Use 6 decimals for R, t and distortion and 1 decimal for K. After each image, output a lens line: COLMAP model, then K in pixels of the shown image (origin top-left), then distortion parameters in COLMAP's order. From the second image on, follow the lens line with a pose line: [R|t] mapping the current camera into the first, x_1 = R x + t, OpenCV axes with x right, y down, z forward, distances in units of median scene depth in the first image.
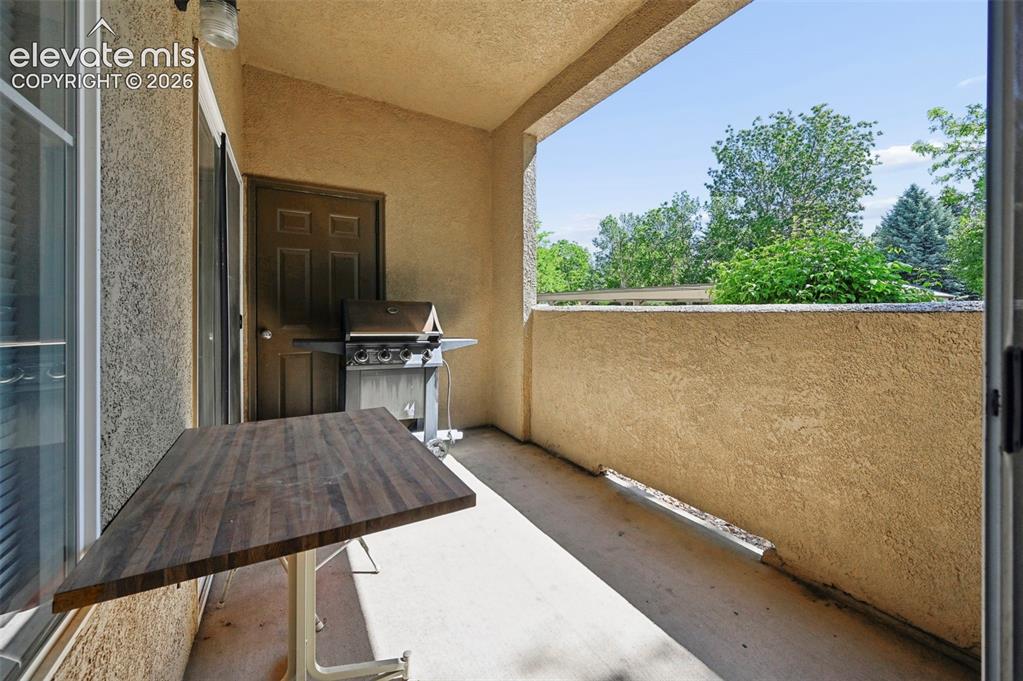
lens RADIAL K [[414.9, 0, 556.5], [0, 414.9, 317.4], [0, 0, 1]] dist [0.000244, -0.000185]
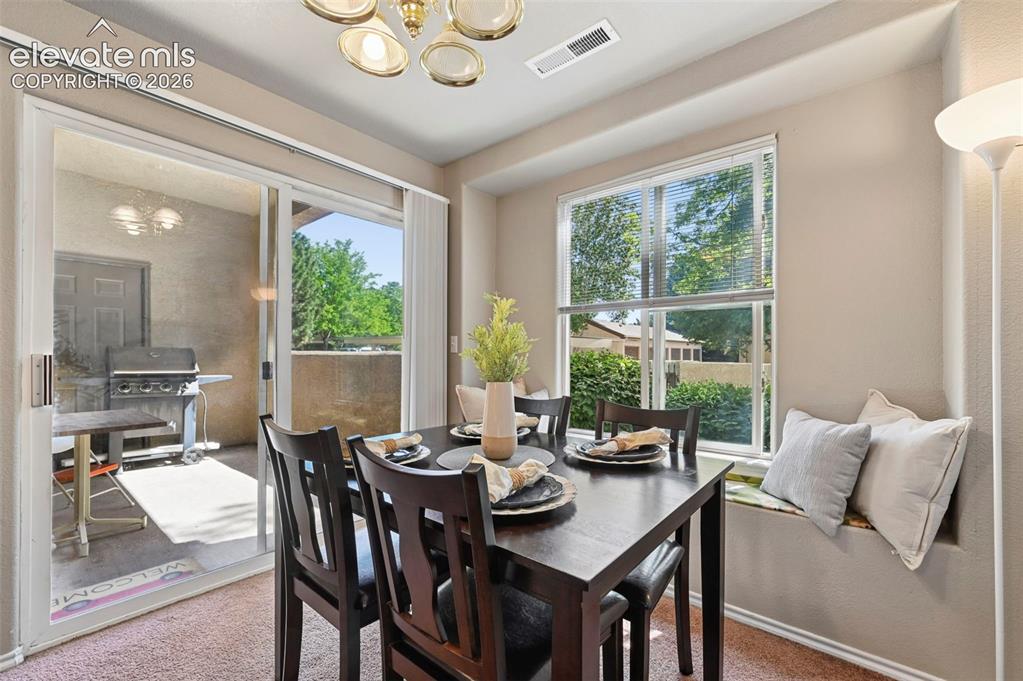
lens RADIAL K [[414.9, 0, 529.3], [0, 414.9, 356.6], [0, 0, 1]] dist [0.000244, -0.000185]
pose [[0.952498, -0.004430, 0.304514, 0.346165], [0.006764, 0.999955, -0.006611, 0.006825], [-0.304471, 0.008356, 0.952485, -0.638935]]
